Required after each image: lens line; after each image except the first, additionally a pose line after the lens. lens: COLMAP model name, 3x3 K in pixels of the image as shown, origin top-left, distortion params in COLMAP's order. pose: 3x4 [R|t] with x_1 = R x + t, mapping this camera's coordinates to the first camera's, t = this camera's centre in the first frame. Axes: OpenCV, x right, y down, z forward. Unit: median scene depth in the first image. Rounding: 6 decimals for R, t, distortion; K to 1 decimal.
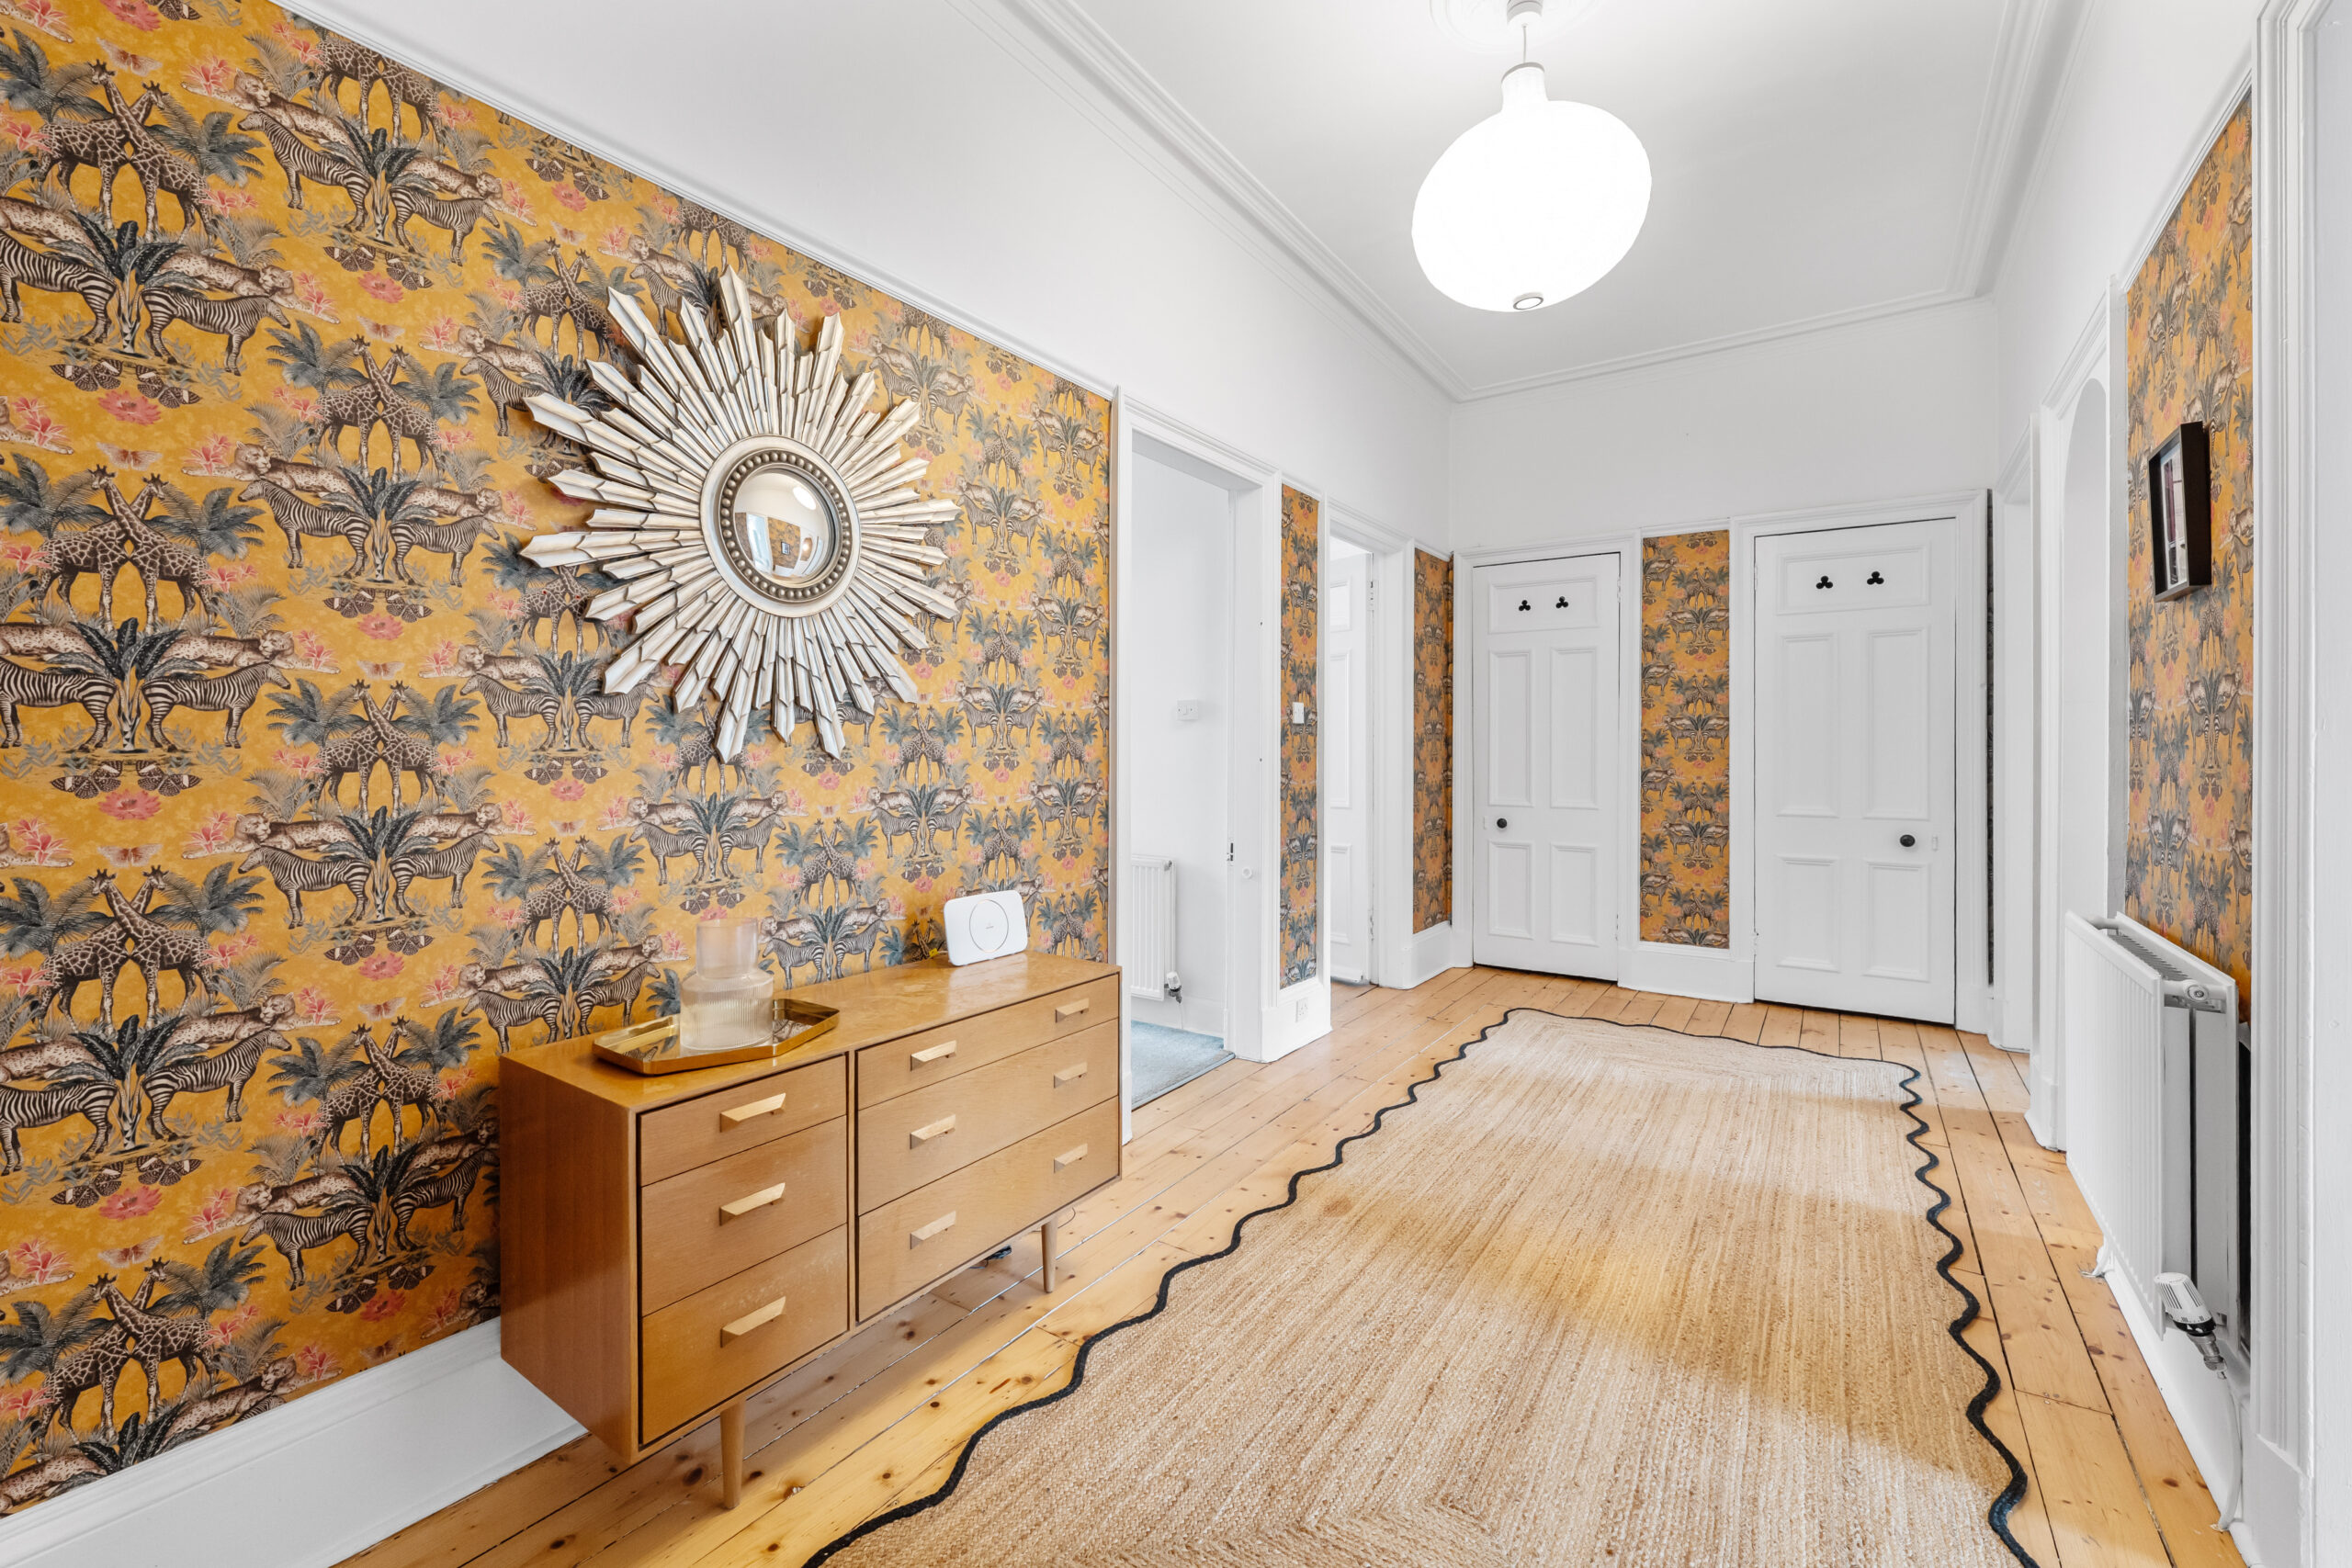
lens RADIAL K [[969.9, 0, 1189.0], [0, 969.9, 756.0], [0, 0, 1]] dist [-0.001046, -0.000084]
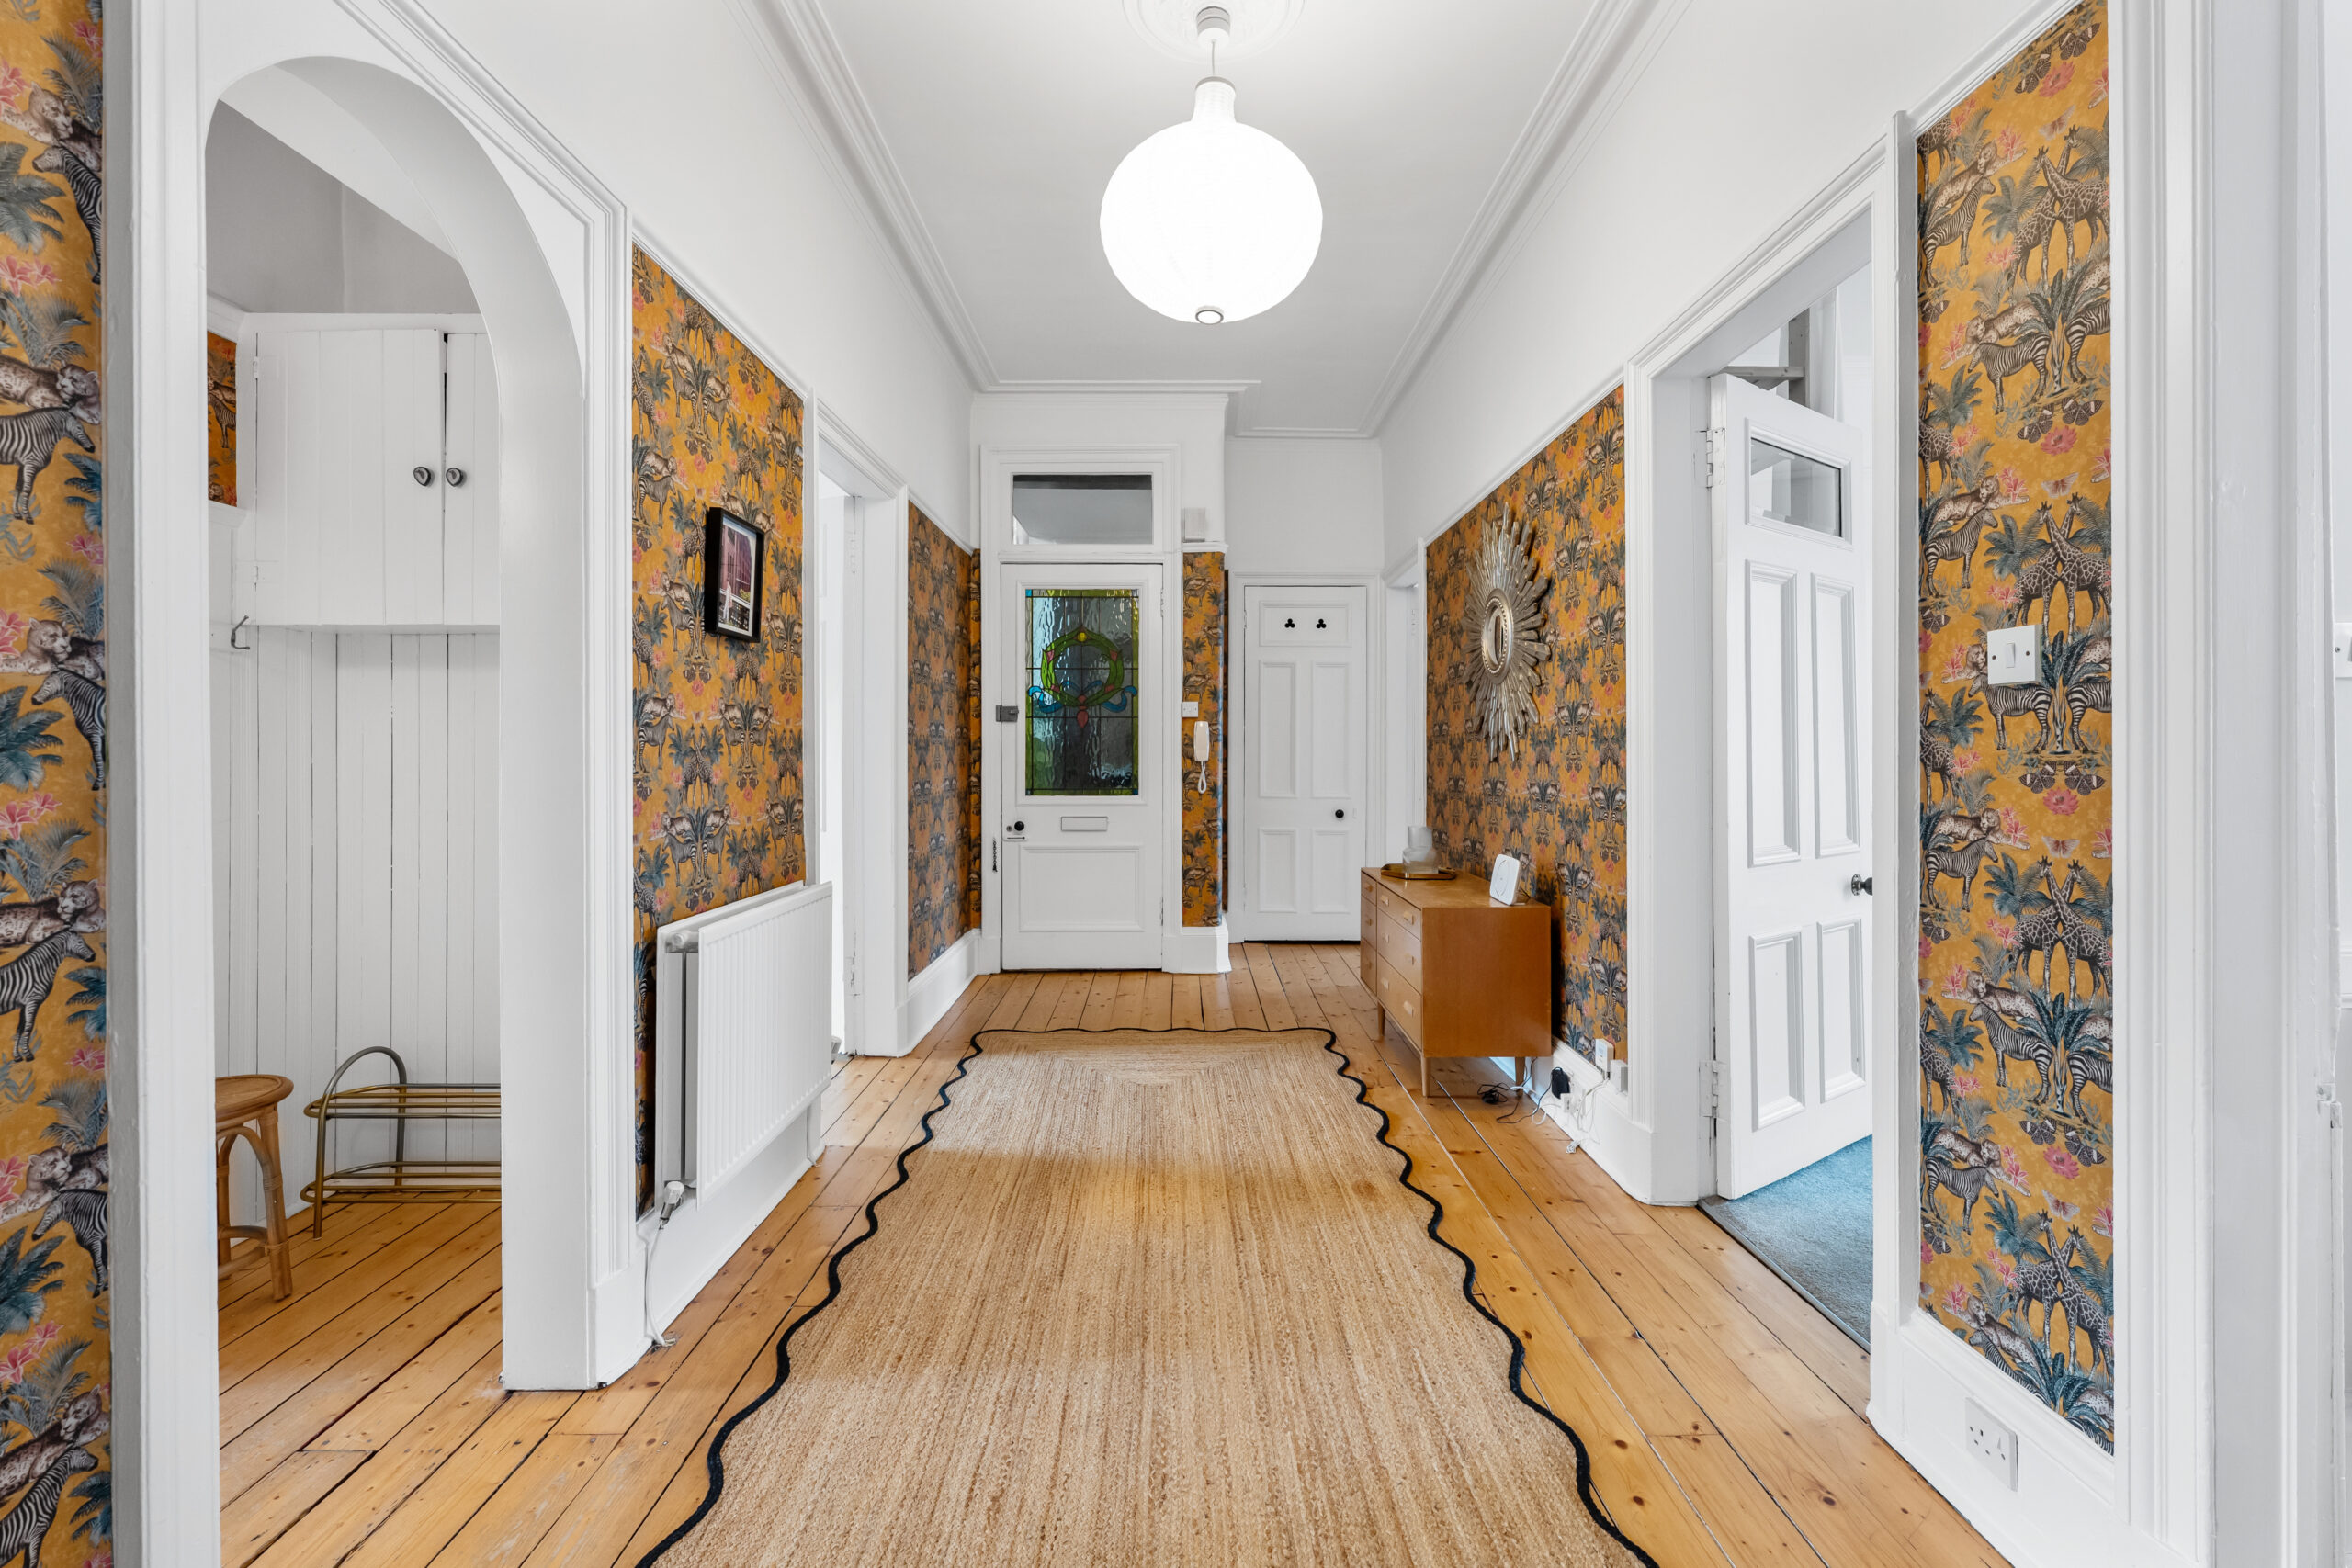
lens RADIAL K [[969.9, 0, 1189.0], [0, 969.9, 756.0], [0, 0, 1]] dist [-0.001046, -0.000084]
pose [[-0.821804, -0.003998, -0.569757, 0.907912], [-0.007058, 0.999970, 0.003164, -0.009958], [0.569727, 0.006621, -0.821807, 1.740684]]
